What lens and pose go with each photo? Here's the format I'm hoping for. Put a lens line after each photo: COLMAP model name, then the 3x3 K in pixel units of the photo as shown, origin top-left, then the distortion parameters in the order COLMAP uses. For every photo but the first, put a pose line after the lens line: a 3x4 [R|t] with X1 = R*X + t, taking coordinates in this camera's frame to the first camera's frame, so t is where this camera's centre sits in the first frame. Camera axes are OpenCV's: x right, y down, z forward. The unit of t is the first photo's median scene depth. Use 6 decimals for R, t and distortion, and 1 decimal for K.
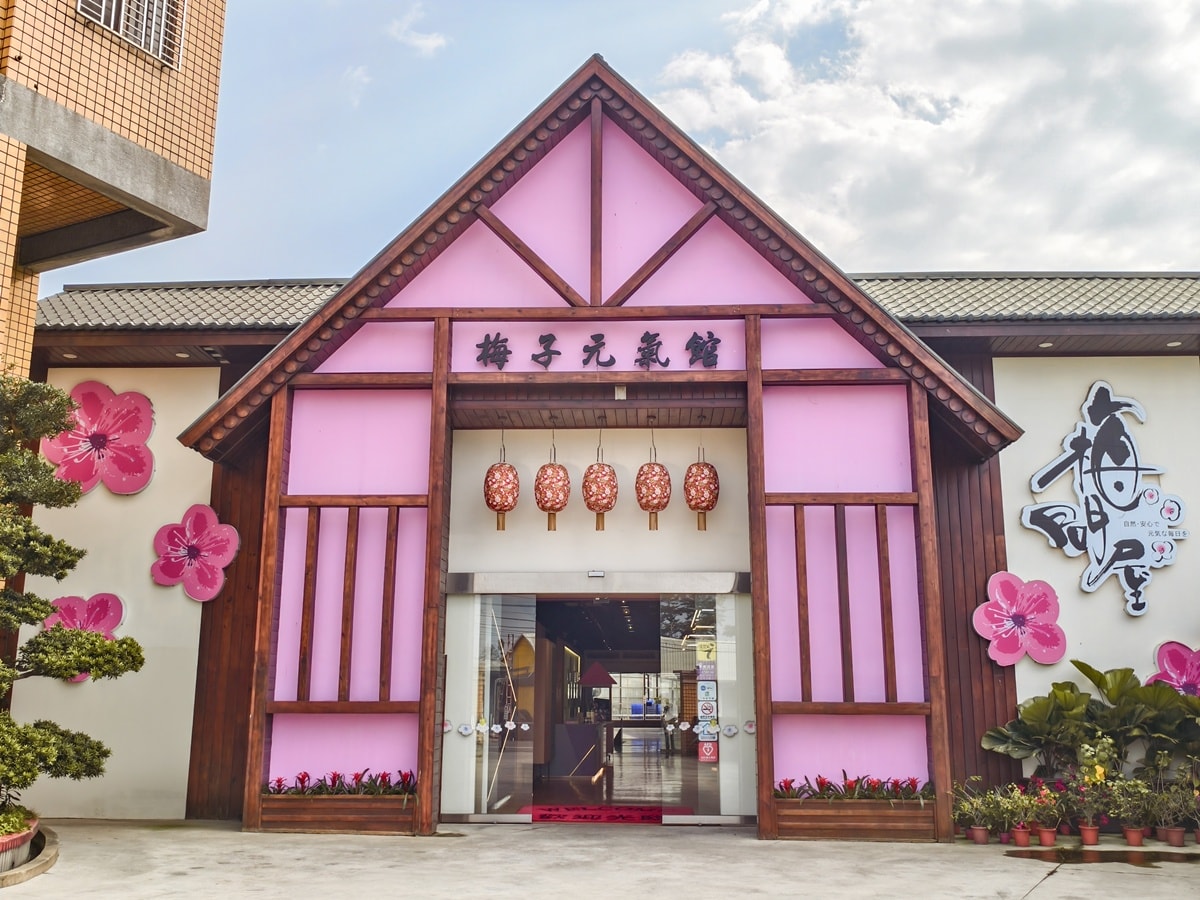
lens RADIAL K [[1185.9, 0, 600.0], [0, 1185.9, 450.0], [0, 0, 1]] dist [-0.009132, -0.003944]
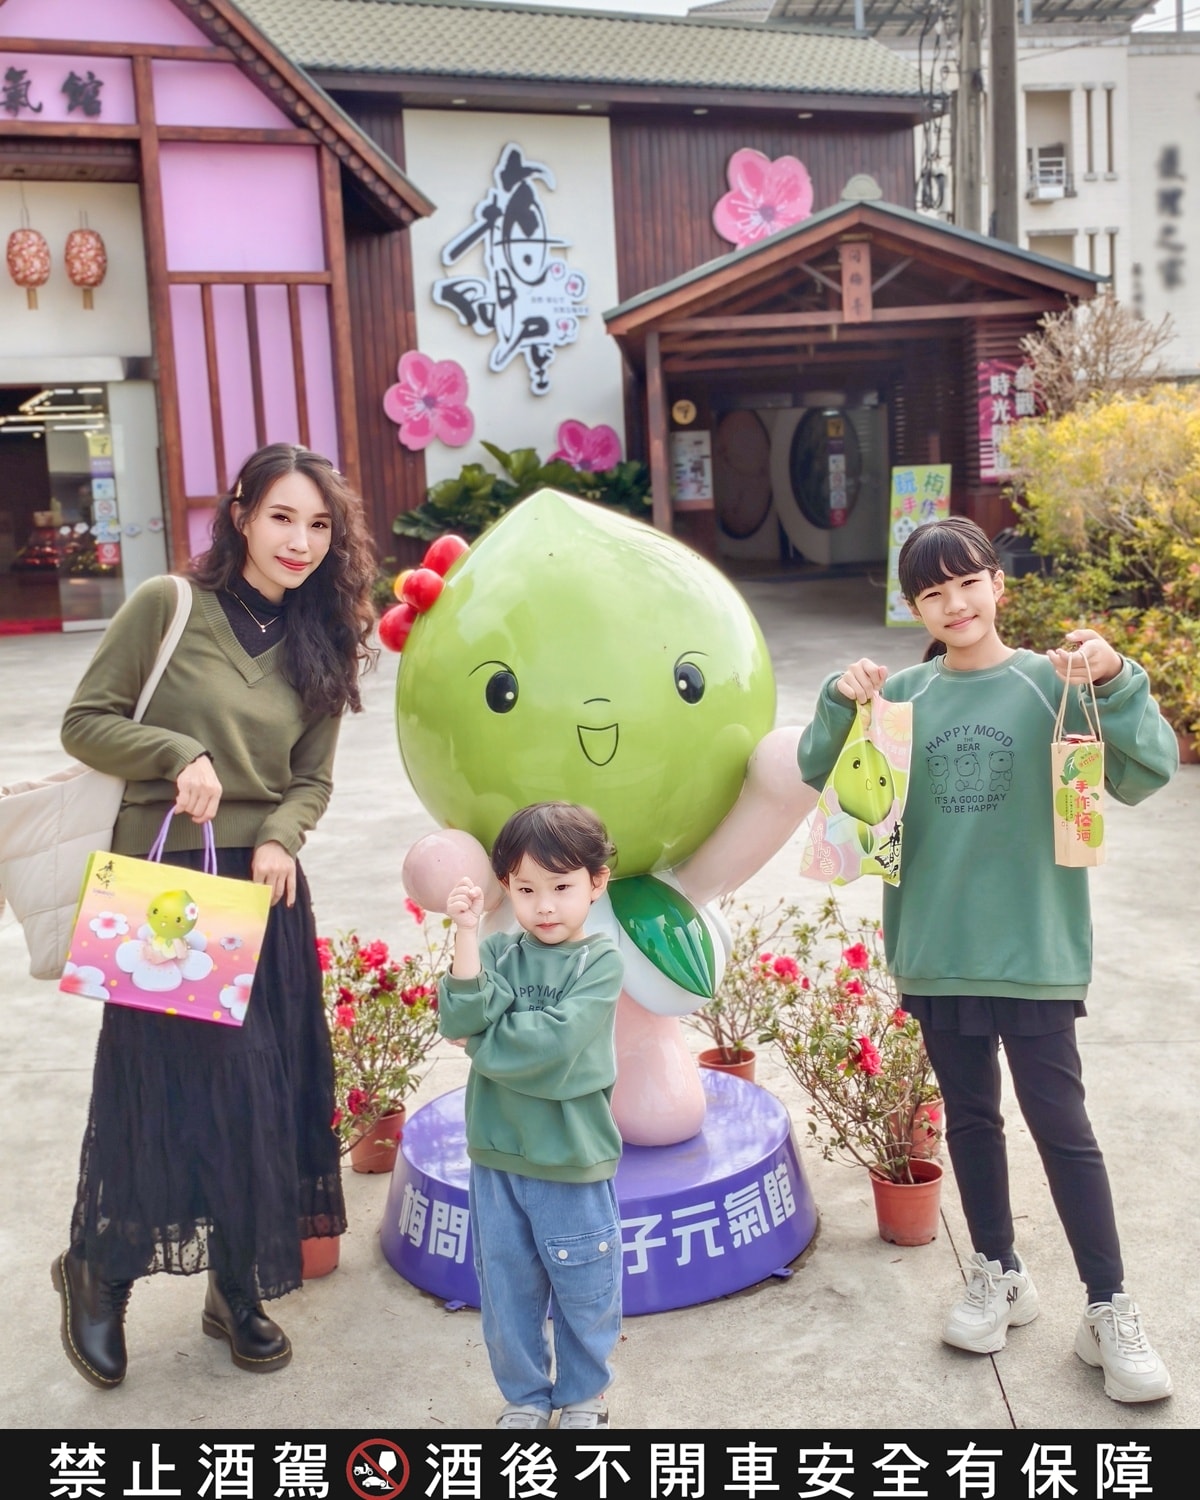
lens RADIAL K [[1738.4, 0, 600.0], [0, 1738.4, 750.0], [0, 0, 1]] dist [-0.012672, -0.029637]
pose [[0.903382, -0.110382, 0.414387, -0.144990], [-0.040185, 0.940263, 0.338068, -0.076658], [-0.426950, -0.322057, 0.844981, -0.364367]]
